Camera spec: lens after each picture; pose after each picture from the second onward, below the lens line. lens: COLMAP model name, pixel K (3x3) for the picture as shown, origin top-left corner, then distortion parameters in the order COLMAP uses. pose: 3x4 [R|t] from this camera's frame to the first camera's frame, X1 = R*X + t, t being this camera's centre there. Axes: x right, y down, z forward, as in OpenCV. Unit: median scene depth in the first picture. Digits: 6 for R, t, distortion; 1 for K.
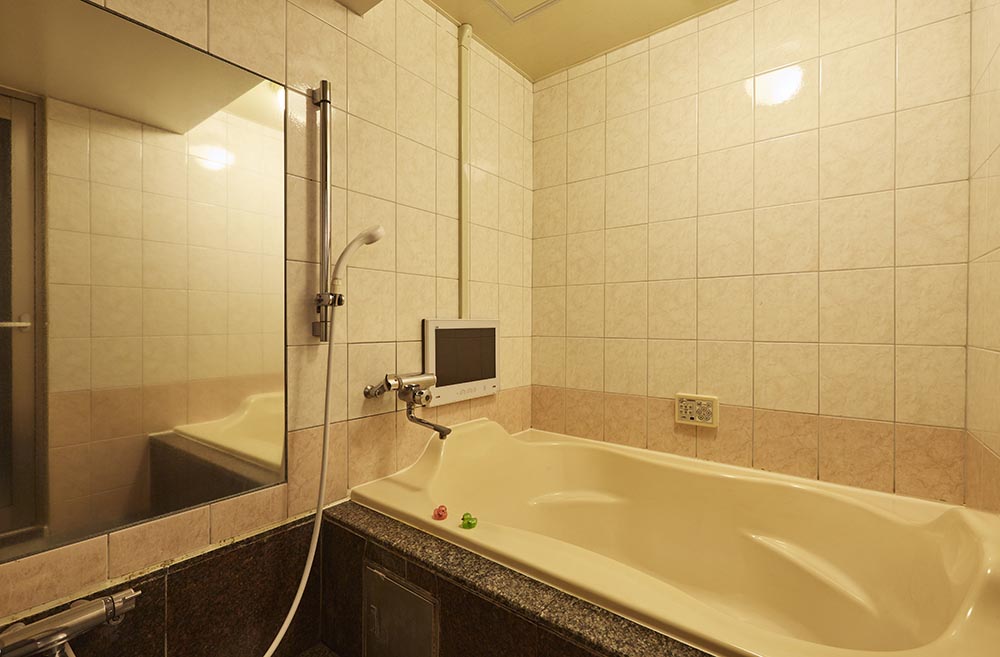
lens RADIAL K [[449.6, 0, 500.0], [0, 449.6, 328.5], [0, 0, 1]] dist [0.000588, 0.000198]
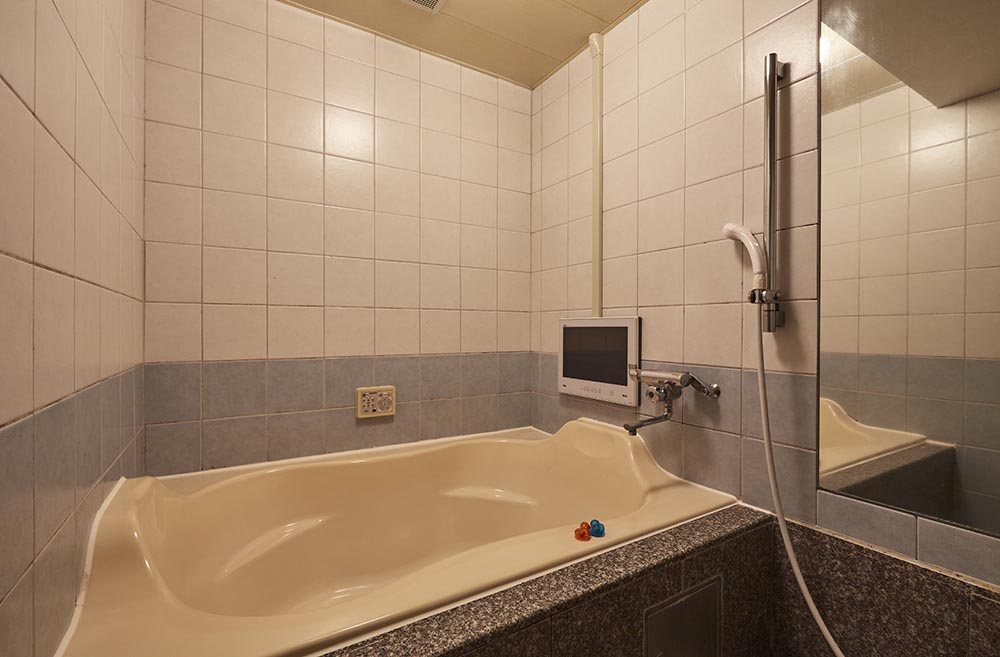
lens RADIAL K [[449.6, 0, 500.0], [0, 449.6, 328.5], [0, 0, 1]] dist [0.000588, 0.000198]
pose [[0.349464, -0.002440, 0.936947, -0.455593], [-0.012406, 0.999897, 0.007231, -0.000411], [-0.936868, -0.014150, 0.349397, 0.375138]]
